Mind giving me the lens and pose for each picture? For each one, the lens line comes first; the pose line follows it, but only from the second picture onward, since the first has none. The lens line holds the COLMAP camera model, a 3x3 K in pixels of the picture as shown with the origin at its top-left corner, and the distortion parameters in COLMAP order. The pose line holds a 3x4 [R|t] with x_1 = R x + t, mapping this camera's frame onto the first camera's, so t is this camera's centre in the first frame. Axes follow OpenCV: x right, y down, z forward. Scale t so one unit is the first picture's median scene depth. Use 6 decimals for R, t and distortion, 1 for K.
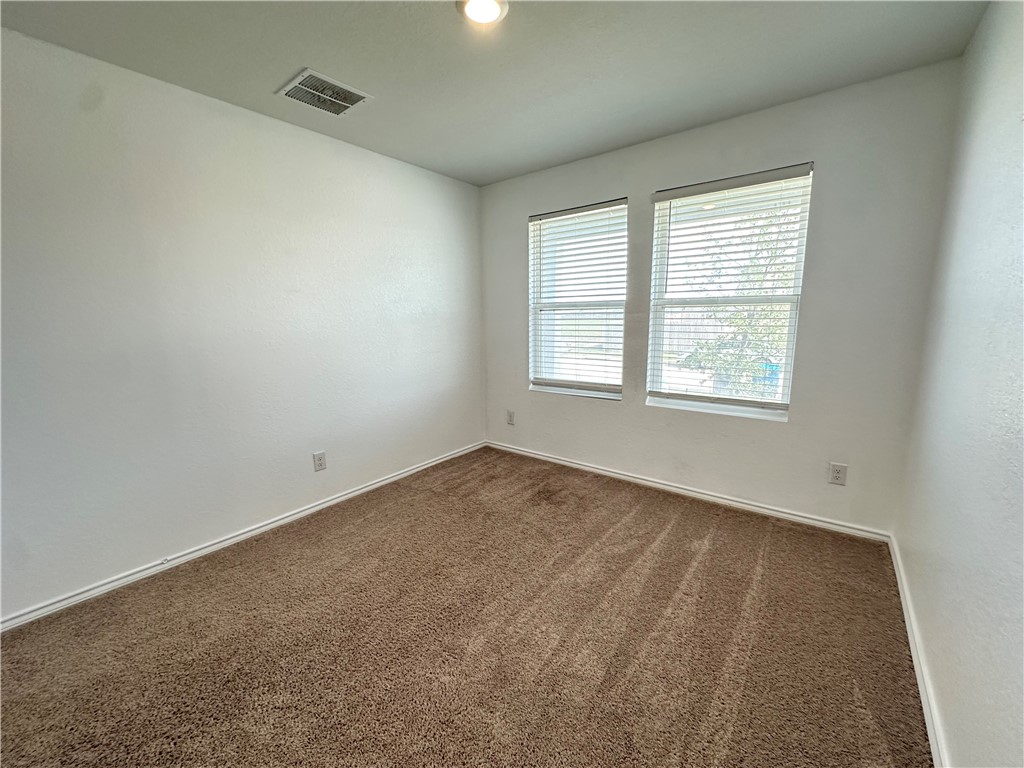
lens RADIAL K [[410.1, 0, 512.6], [0, 410.1, 383.9], [0, 0, 1]] dist [-0.003851, 0.000547]
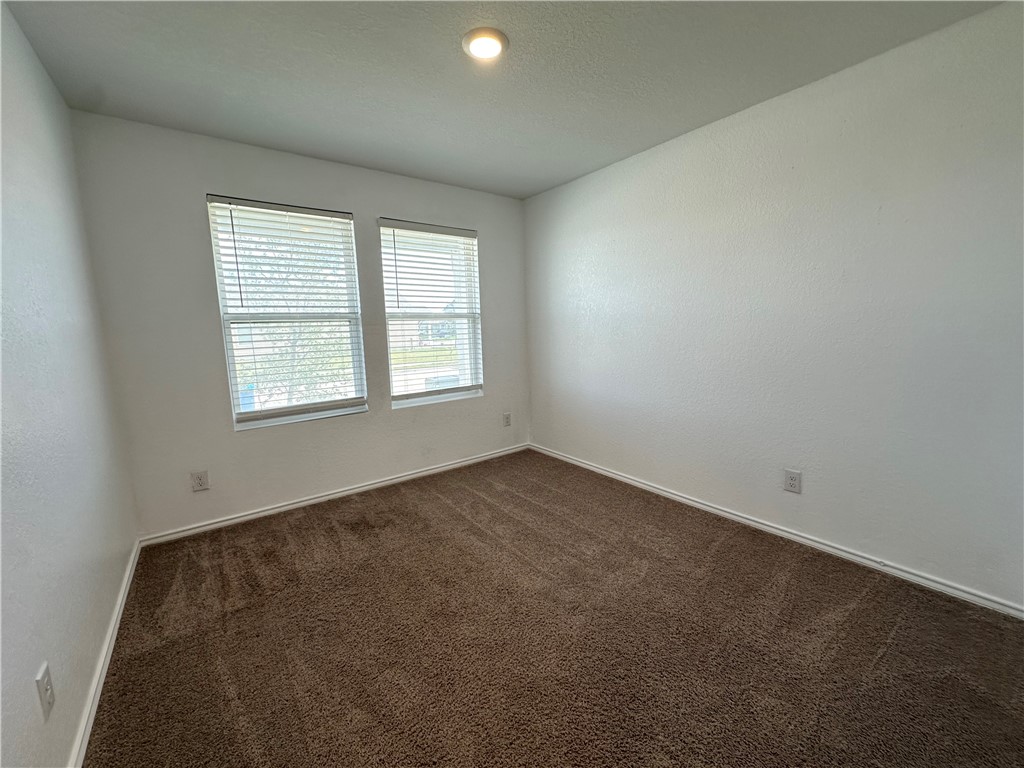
lens RADIAL K [[410.1, 0, 512.6], [0, 410.1, 383.9], [0, 0, 1]] dist [-0.003851, 0.000547]
pose [[0.257111, -0.128132, 0.957850, -0.656414], [0.181757, 0.979894, 0.082293, -0.048020], [-0.949136, 0.152937, 0.275231, 0.402149]]
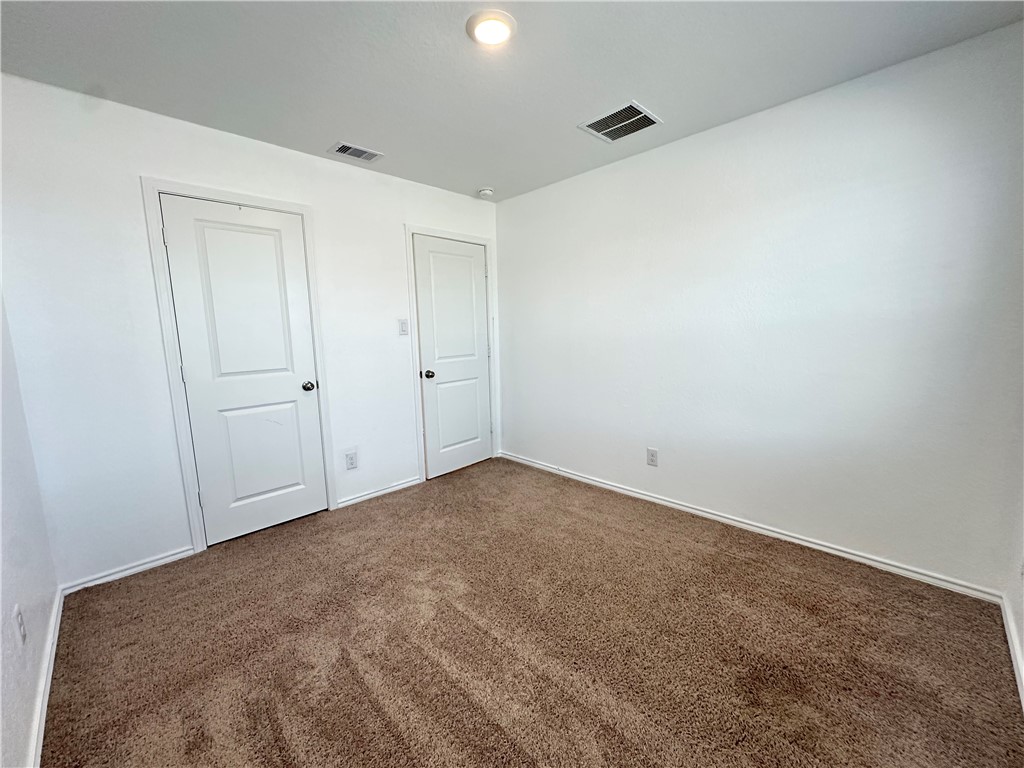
lens RADIAL K [[410.1, 0, 512.6], [0, 410.1, 383.9], [0, 0, 1]] dist [-0.003851, 0.000547]
pose [[-0.126612, 0.151279, -0.980349, 0.565469], [-0.138085, 0.975992, 0.168441, -0.120805], [0.982294, 0.156698, -0.102683, 0.685040]]
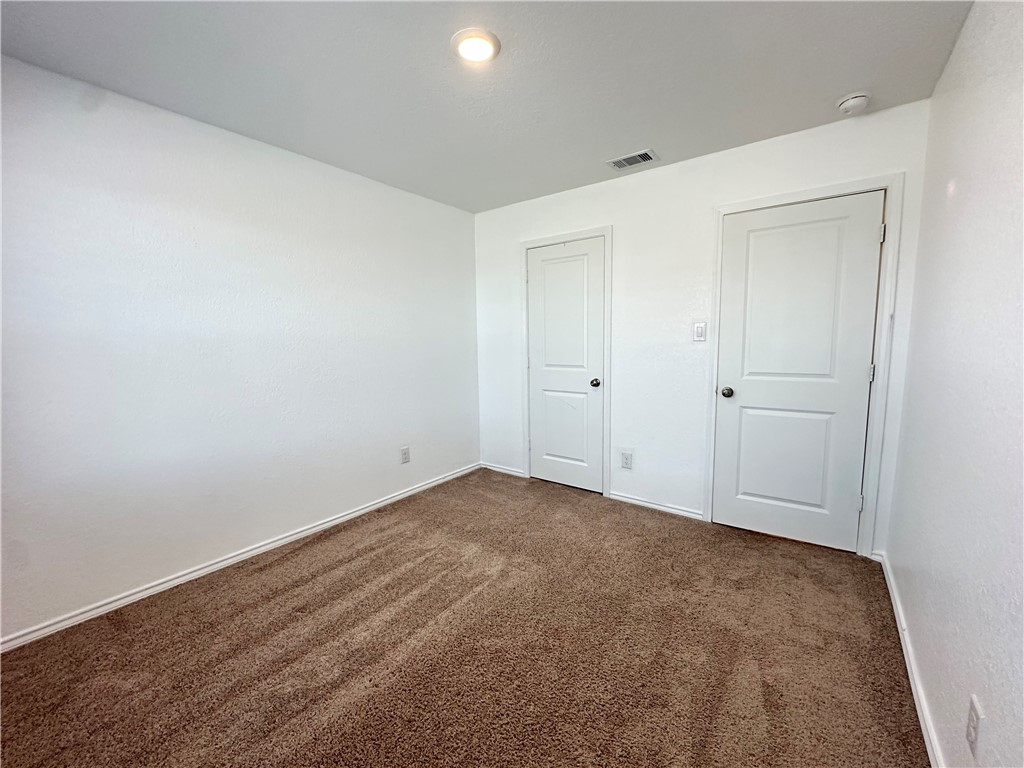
lens RADIAL K [[410.1, 0, 512.6], [0, 410.1, 383.9], [0, 0, 1]] dist [-0.003851, 0.000547]
pose [[-0.999452, 0.029220, -0.015543, -0.065215], [0.023816, 0.961070, 0.275278, -0.198465], [0.022982, 0.274757, -0.961239, 1.187480]]
